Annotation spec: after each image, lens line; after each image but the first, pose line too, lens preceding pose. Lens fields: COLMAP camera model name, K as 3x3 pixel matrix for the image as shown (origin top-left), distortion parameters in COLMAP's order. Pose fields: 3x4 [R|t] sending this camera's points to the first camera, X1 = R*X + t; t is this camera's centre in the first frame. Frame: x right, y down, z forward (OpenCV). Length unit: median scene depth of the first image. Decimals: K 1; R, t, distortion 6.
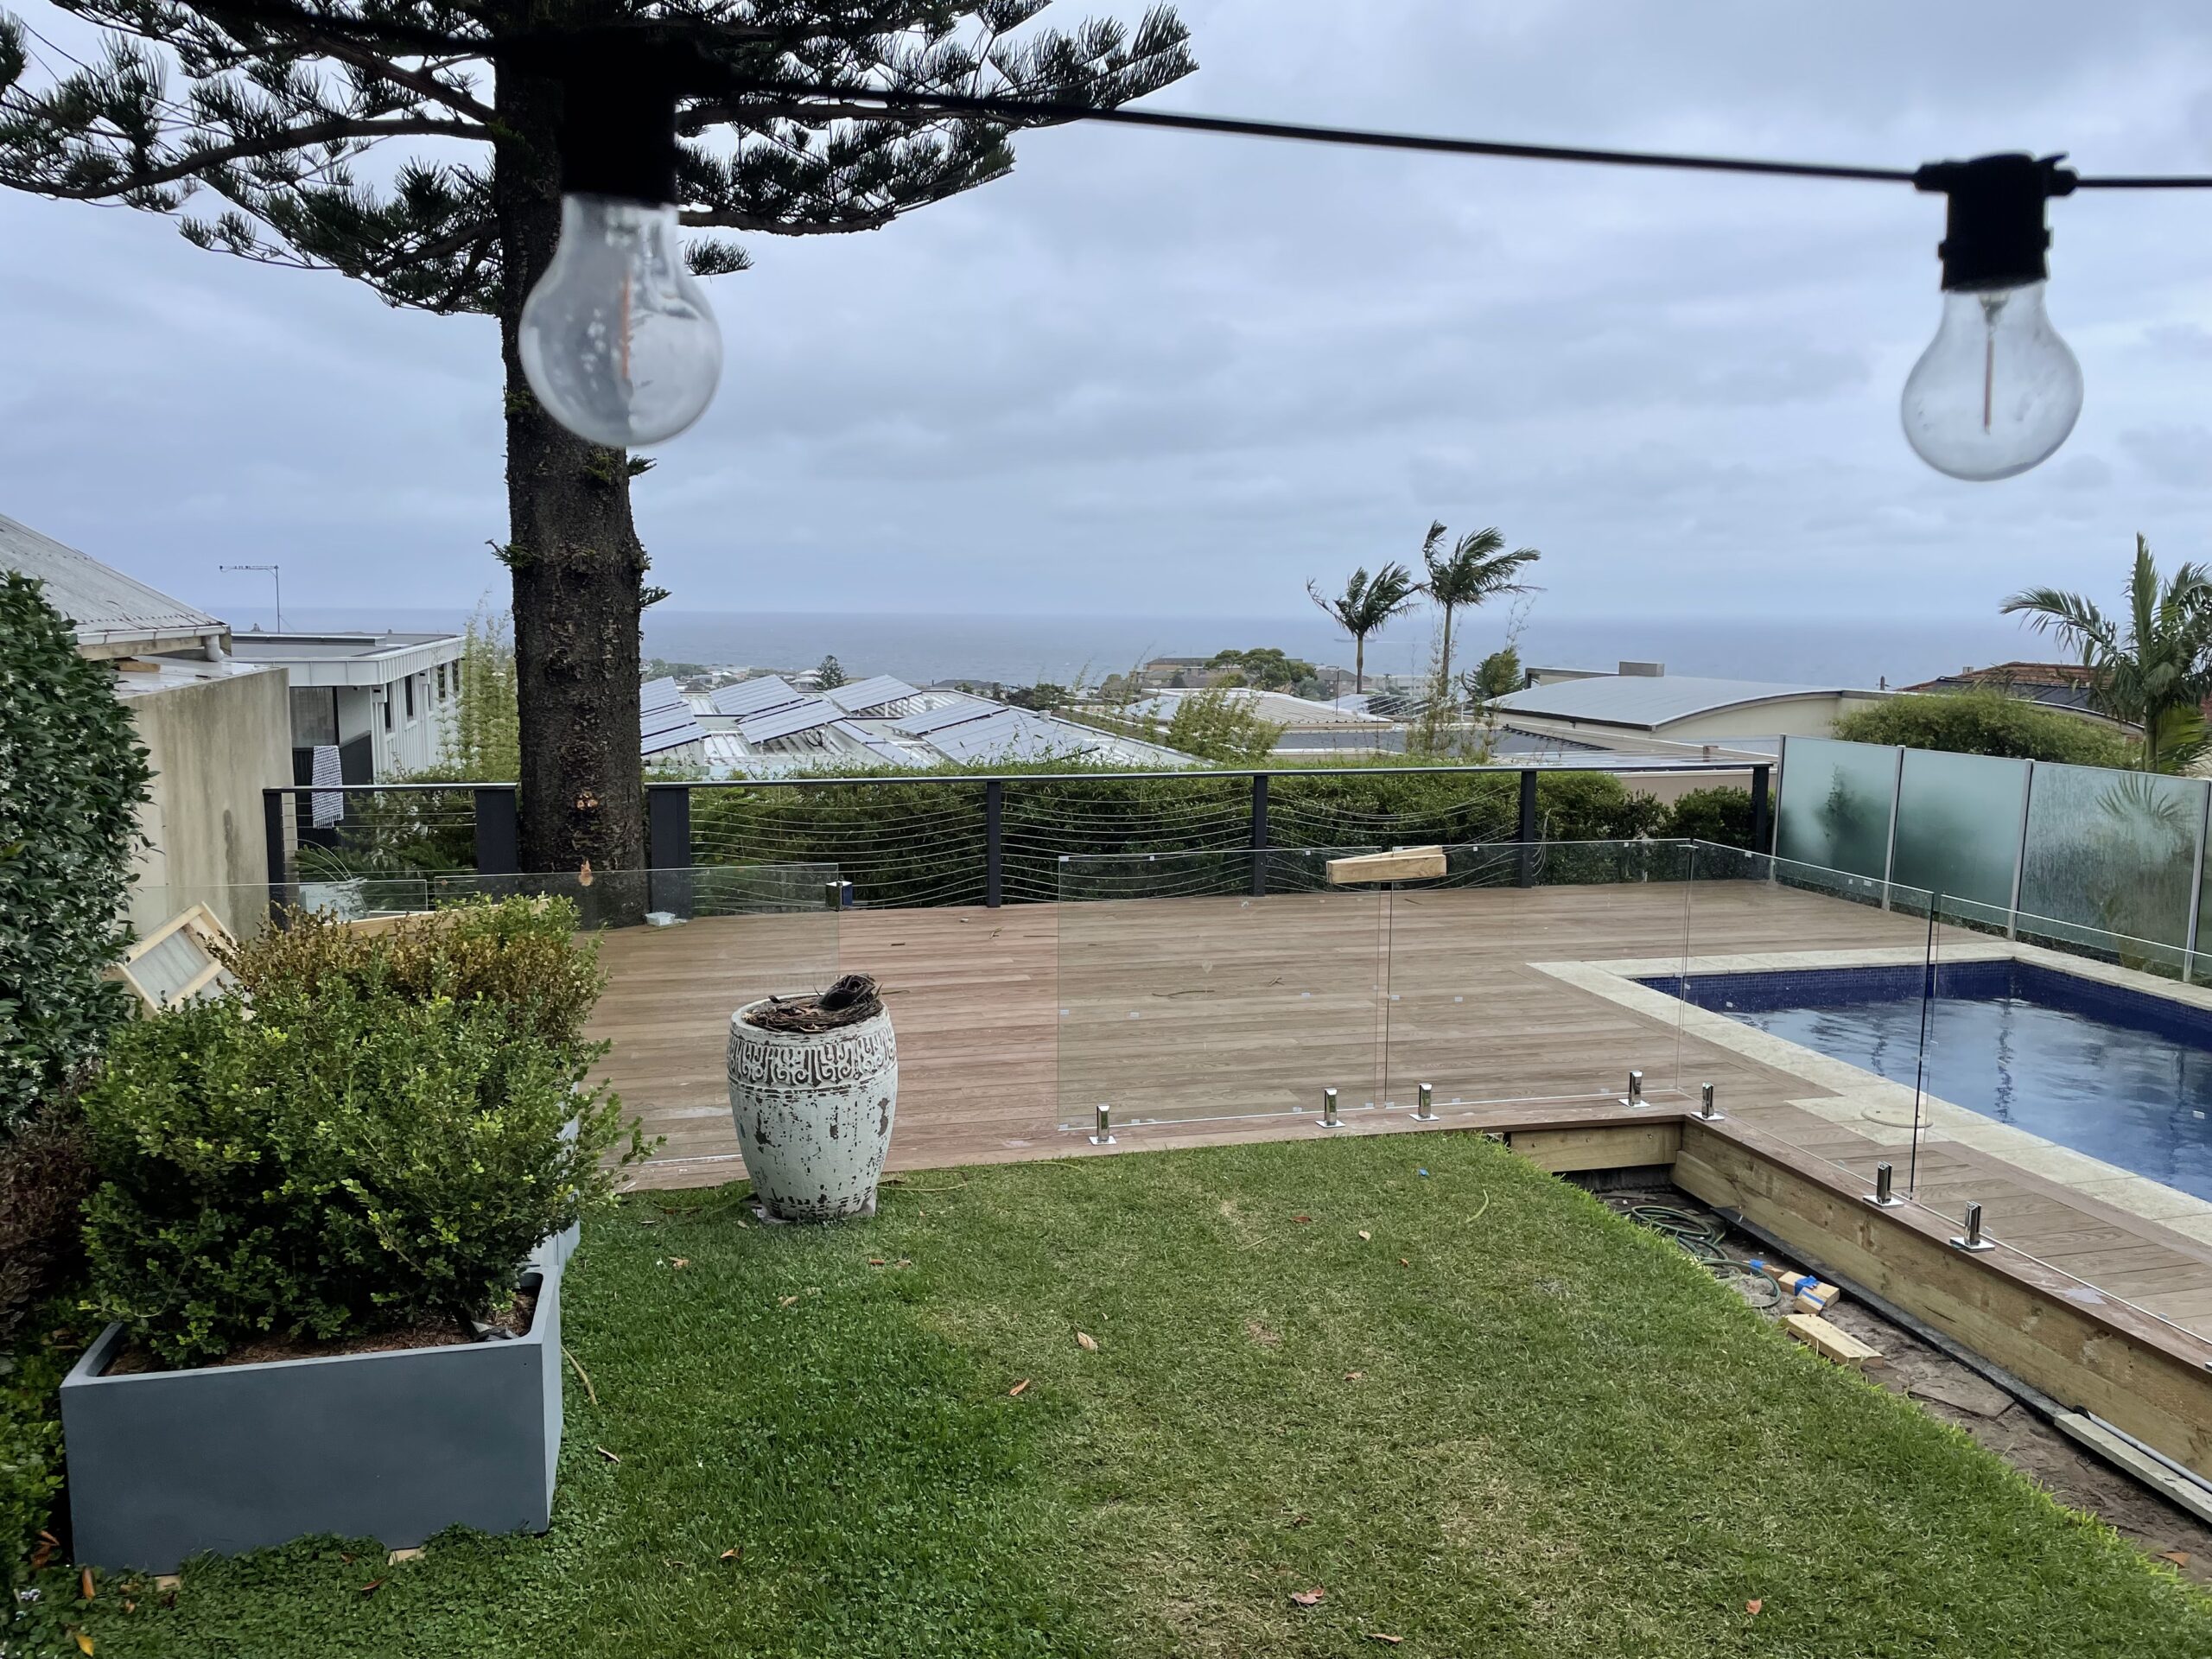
lens RADIAL K [[1657.7, 0, 1081.4], [0, 1657.7, 842.2], [0, 0, 1]] dist [0.091127, -0.117699]
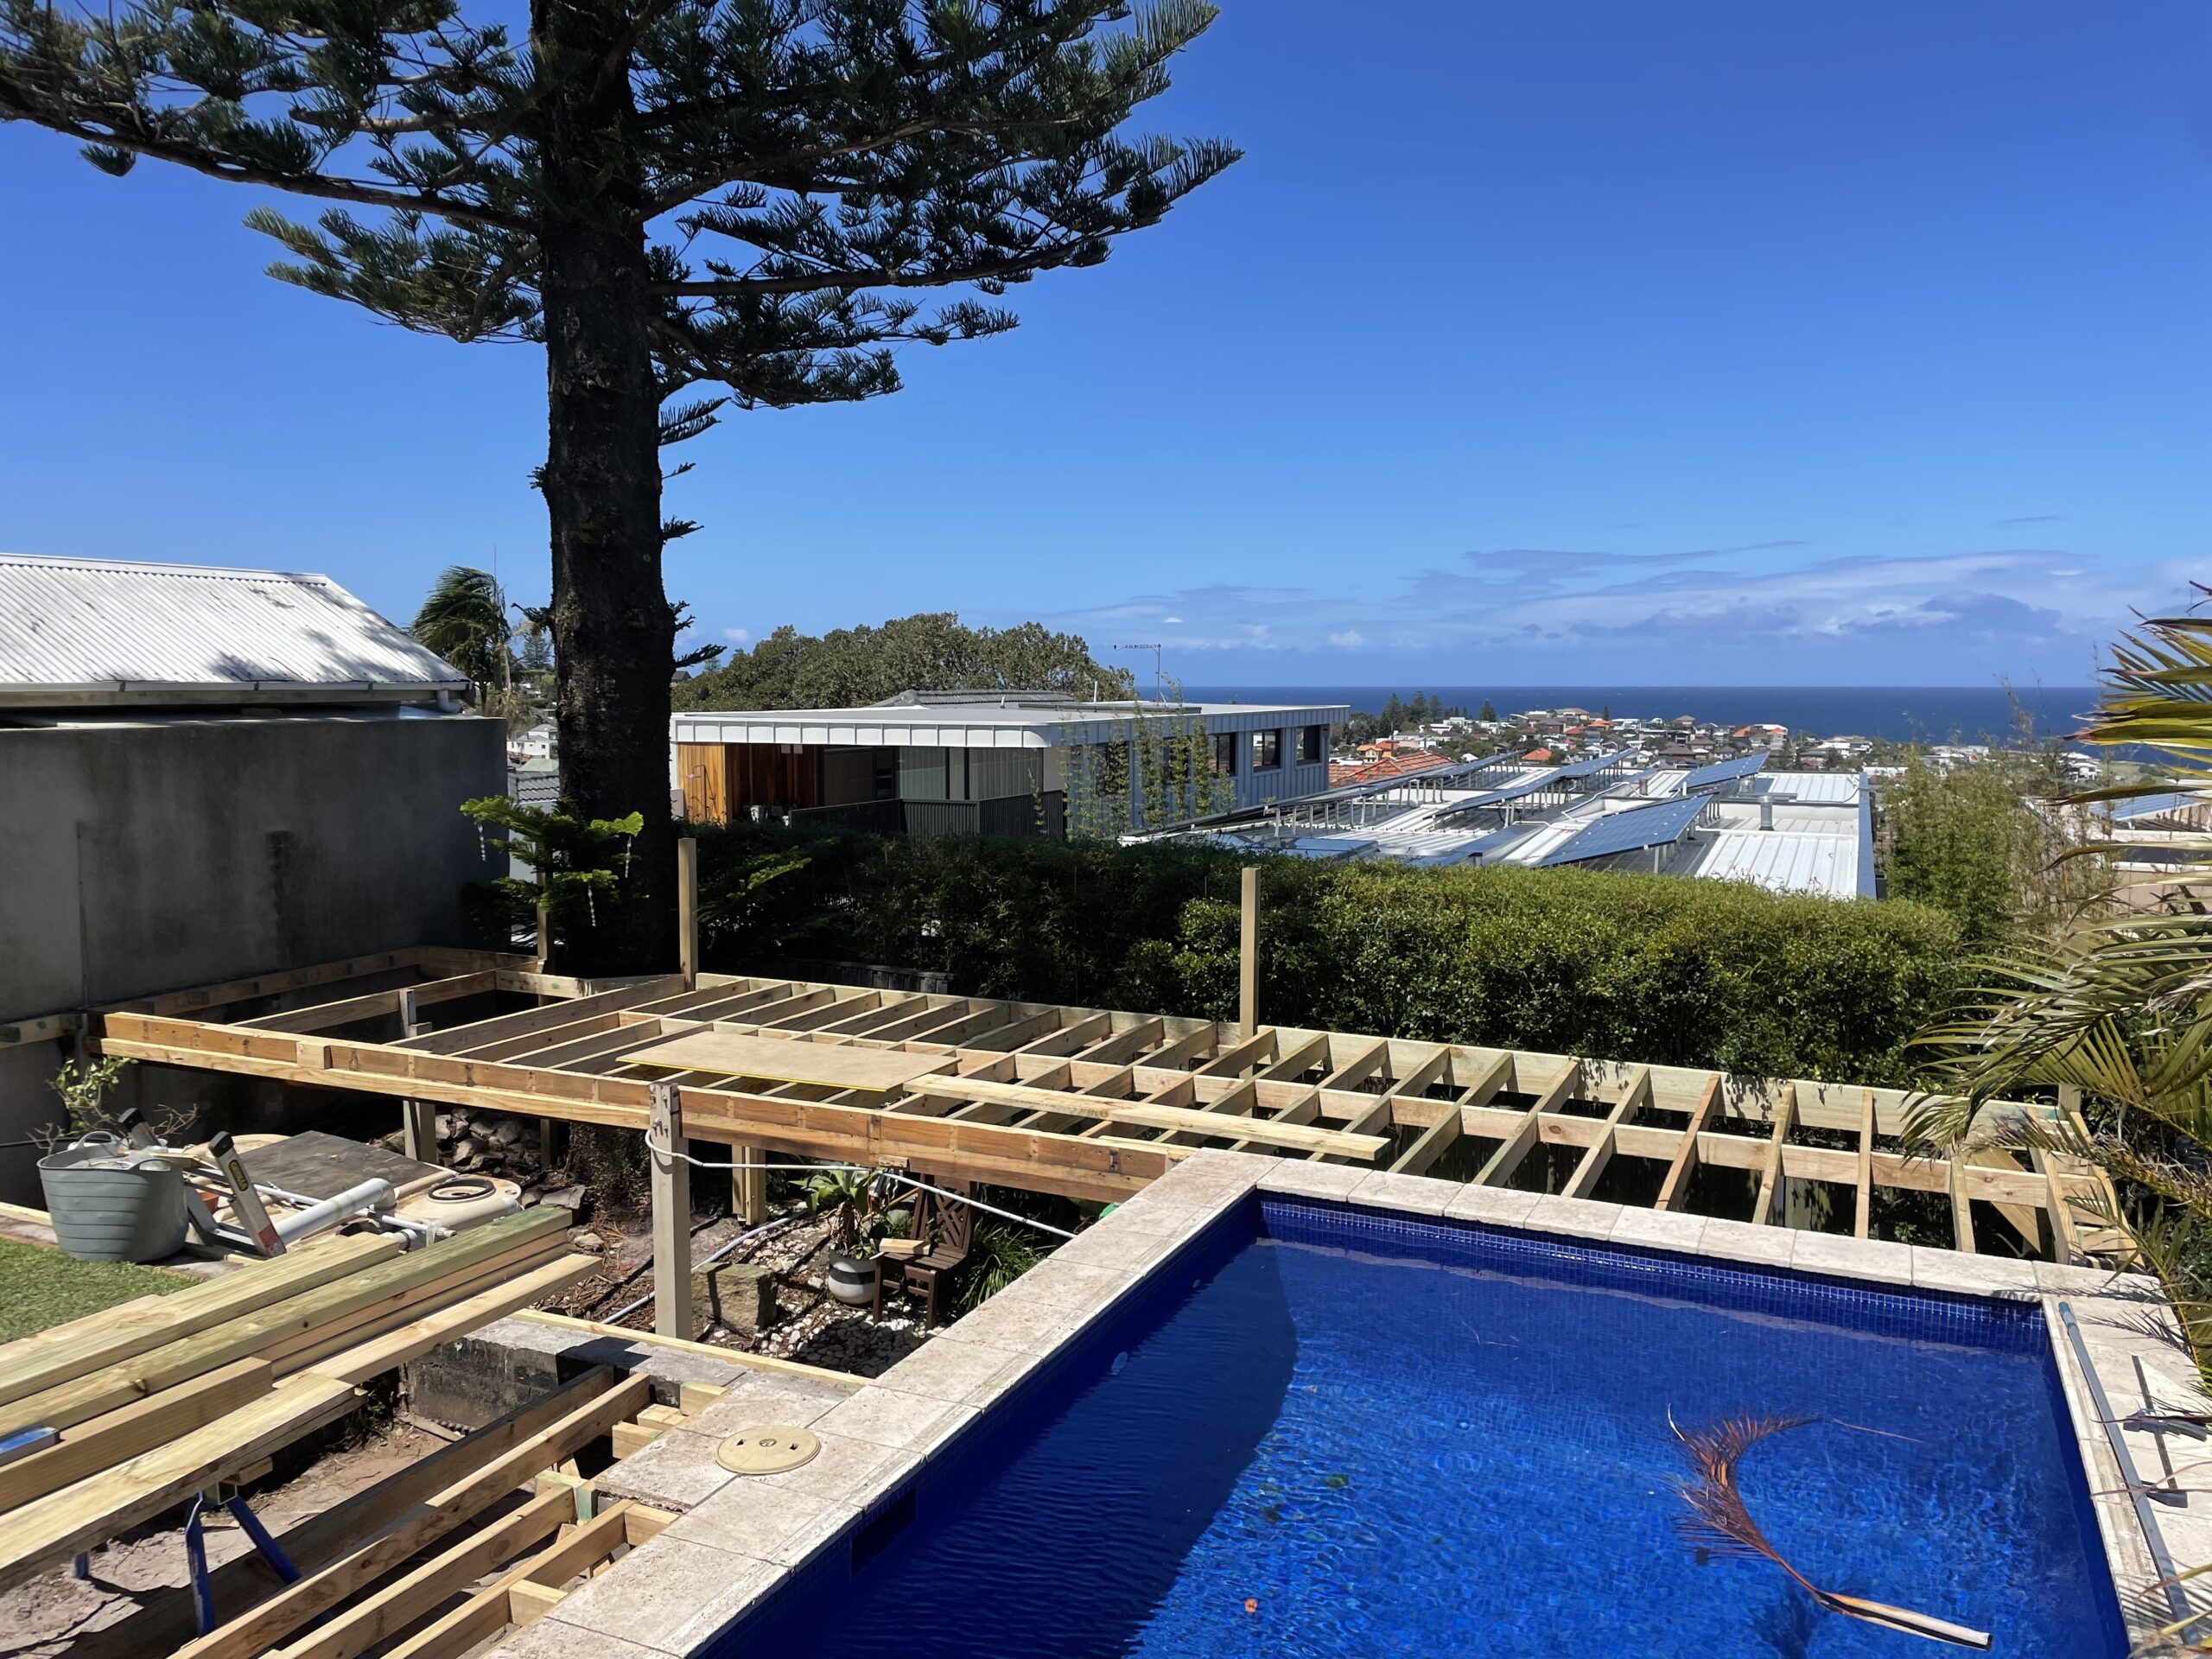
lens RADIAL K [[1668.9, 0, 1115.3], [0, 1668.9, 837.7], [0, 0, 1]] dist [0.091185, -0.050838]
pose [[0.774362, 0.055863, -0.630272, 0.649555], [-0.086541, 0.996085, -0.018039, -0.040827], [0.626797, 0.068513, 0.776165, 0.393278]]
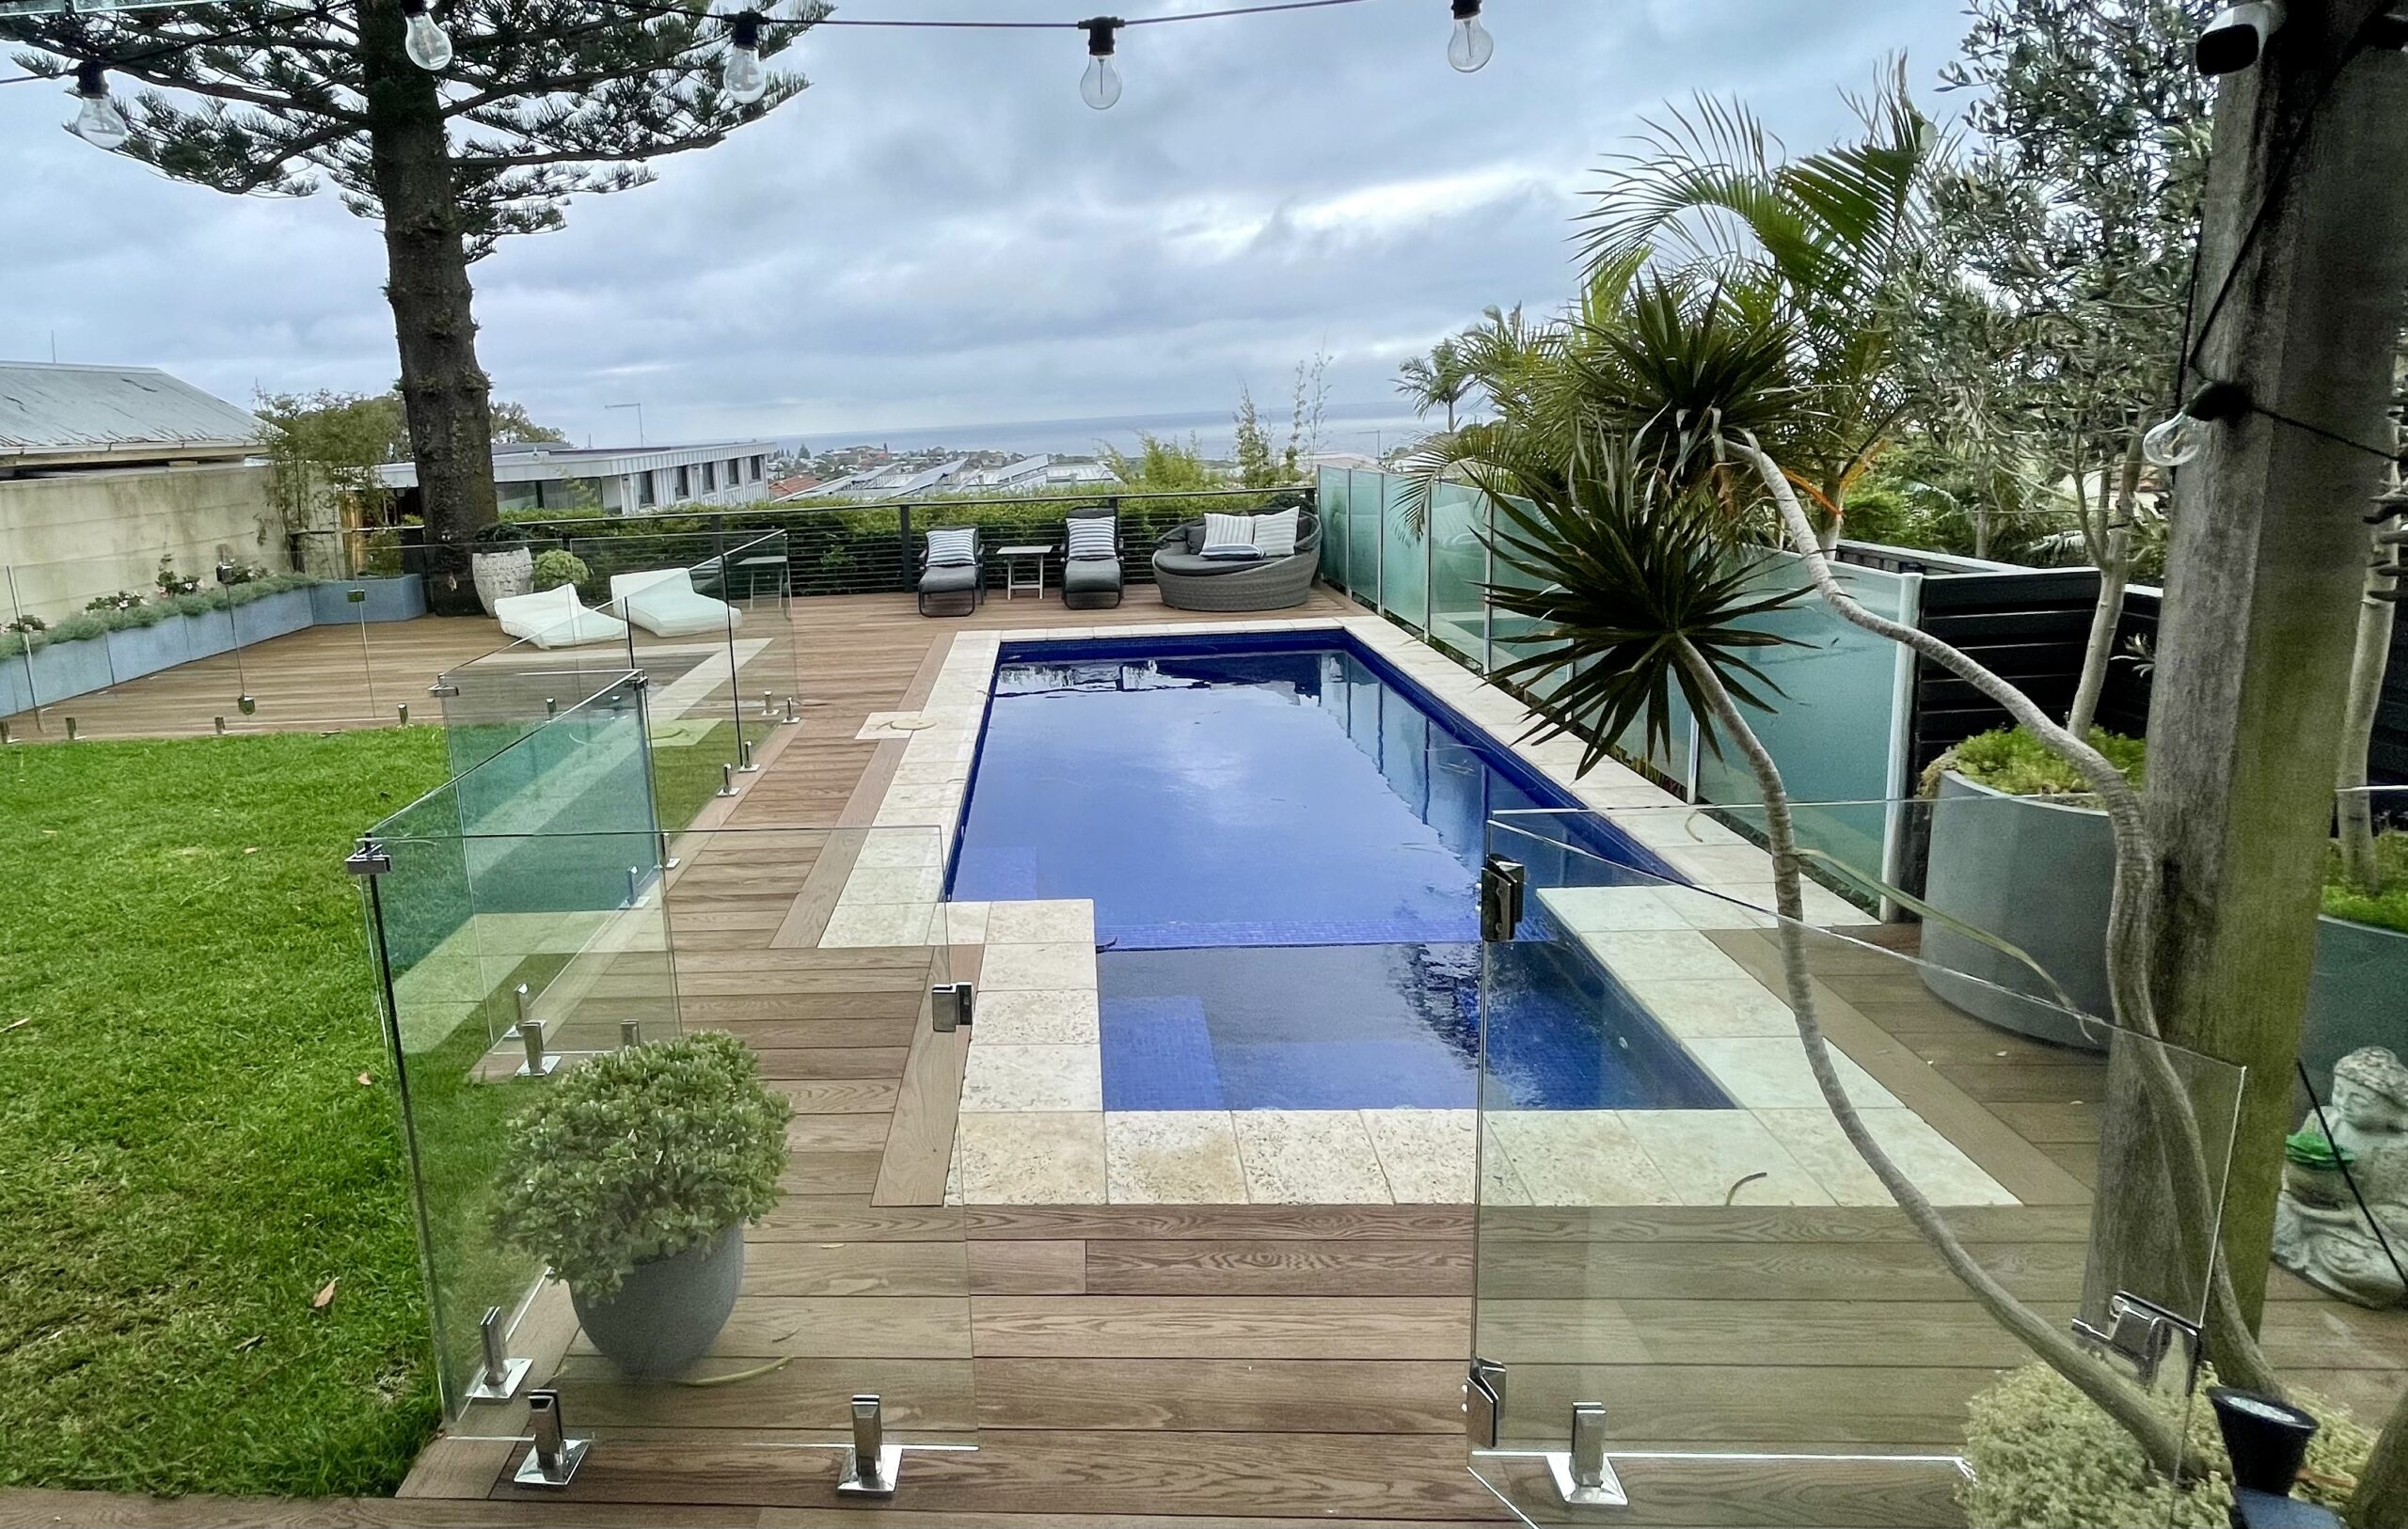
lens RADIAL K [[1230.0, 0, 995.4], [0, 1230.0, 649.1], [0, 0, 1]] dist [-0.002185, 0.000424]
pose [[0.950127, 0.001701, -0.311859, 0.586882], [0.014980, 0.998582, 0.051083, 0.033068], [0.311504, -0.053207, 0.948754, 0.032680]]
